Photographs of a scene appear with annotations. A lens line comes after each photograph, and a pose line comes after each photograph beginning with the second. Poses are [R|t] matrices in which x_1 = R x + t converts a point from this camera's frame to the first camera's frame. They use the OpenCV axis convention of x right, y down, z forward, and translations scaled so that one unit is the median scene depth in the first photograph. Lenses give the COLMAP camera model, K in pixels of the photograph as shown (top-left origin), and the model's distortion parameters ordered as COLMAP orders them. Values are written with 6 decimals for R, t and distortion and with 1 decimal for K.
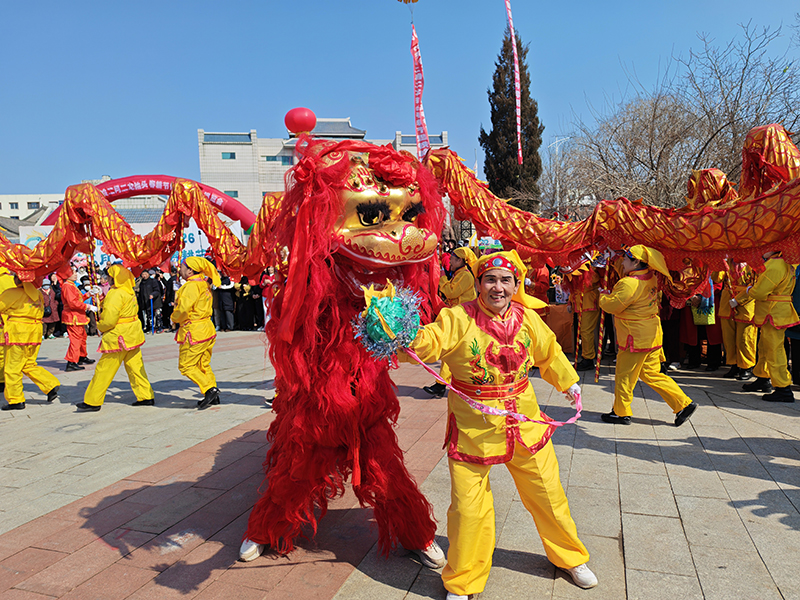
lens RADIAL K [[529.2, 0, 400.0], [0, 529.2, 300.0], [0, 0, 1]] dist [0.108174, -0.139856]
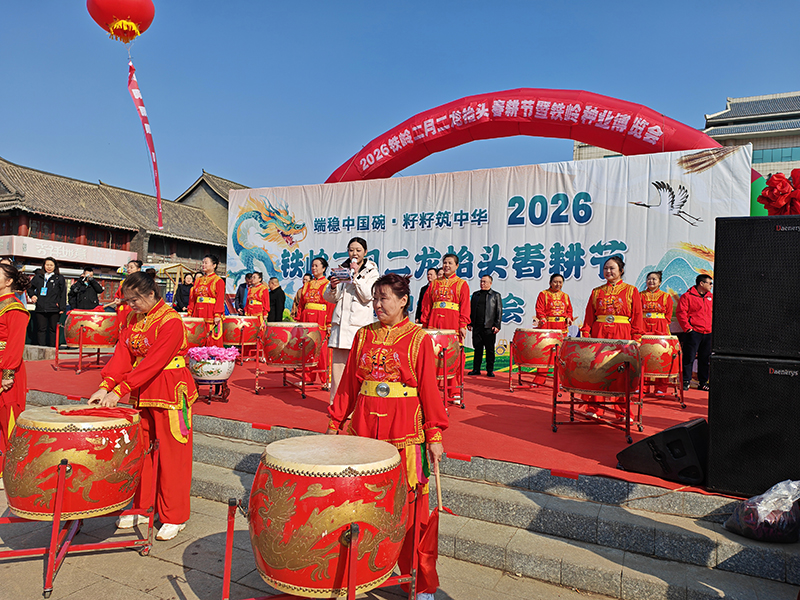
lens RADIAL K [[529.2, 0, 400.0], [0, 529.2, 300.0], [0, 0, 1]] dist [0.108174, -0.139856]
pose [[0.808323, 0.061369, -0.585532, -0.117174], [-0.113481, 0.992143, -0.052675, -0.012278], [0.577699, 0.109025, 0.808936, 0.279528]]
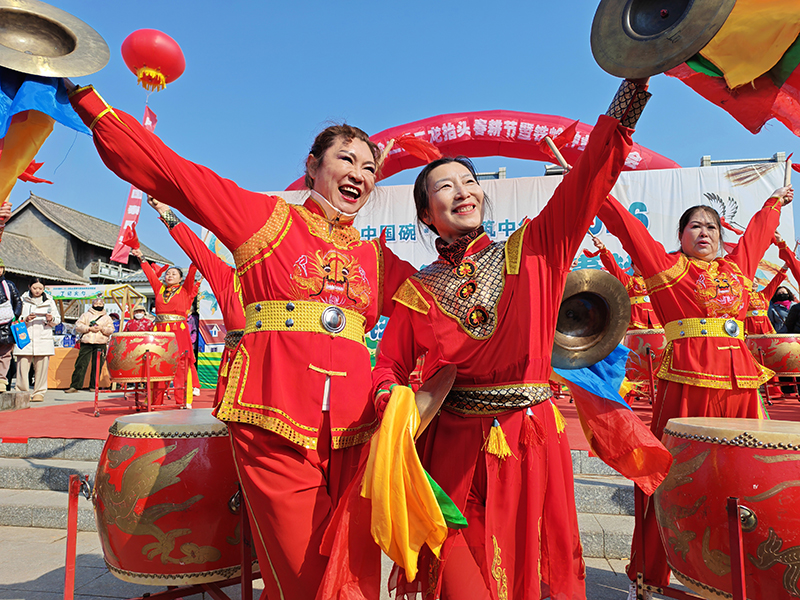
lens RADIAL K [[529.2, 0, 400.0], [0, 529.2, 300.0], [0, 0, 1]] dist [0.108174, -0.139856]
pose [[0.949357, 0.004531, -0.314166, -0.174691], [-0.055251, 0.986723, -0.152728, -0.003161], [0.309302, 0.162352, 0.937003, 0.270839]]
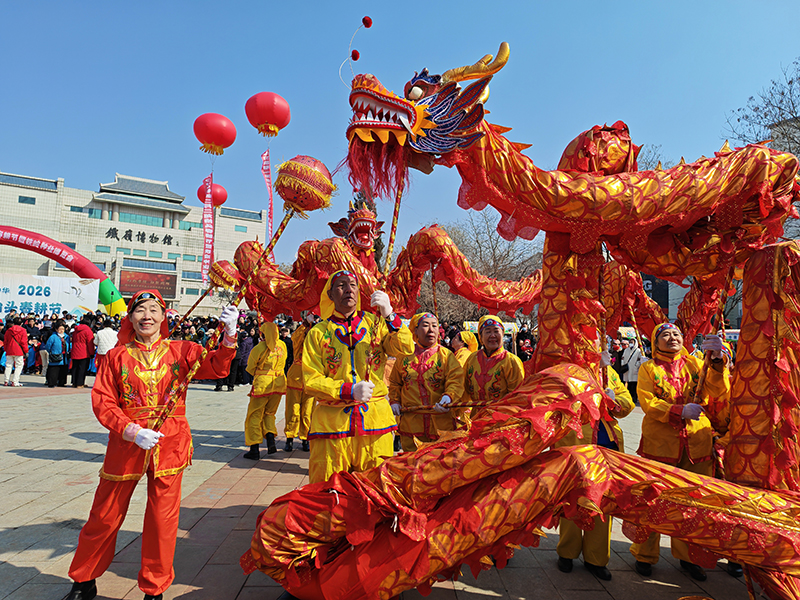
lens RADIAL K [[542.2, 0, 413.8], [0, 542.2, 287.7], [0, 0, 1]] dist [-0.003195, 0.001523]
pose [[0.911324, 0.107332, 0.397453, -0.065163], [-0.042914, 0.984924, -0.167579, 0.009638], [-0.409447, 0.135663, 0.902191, -0.101314]]
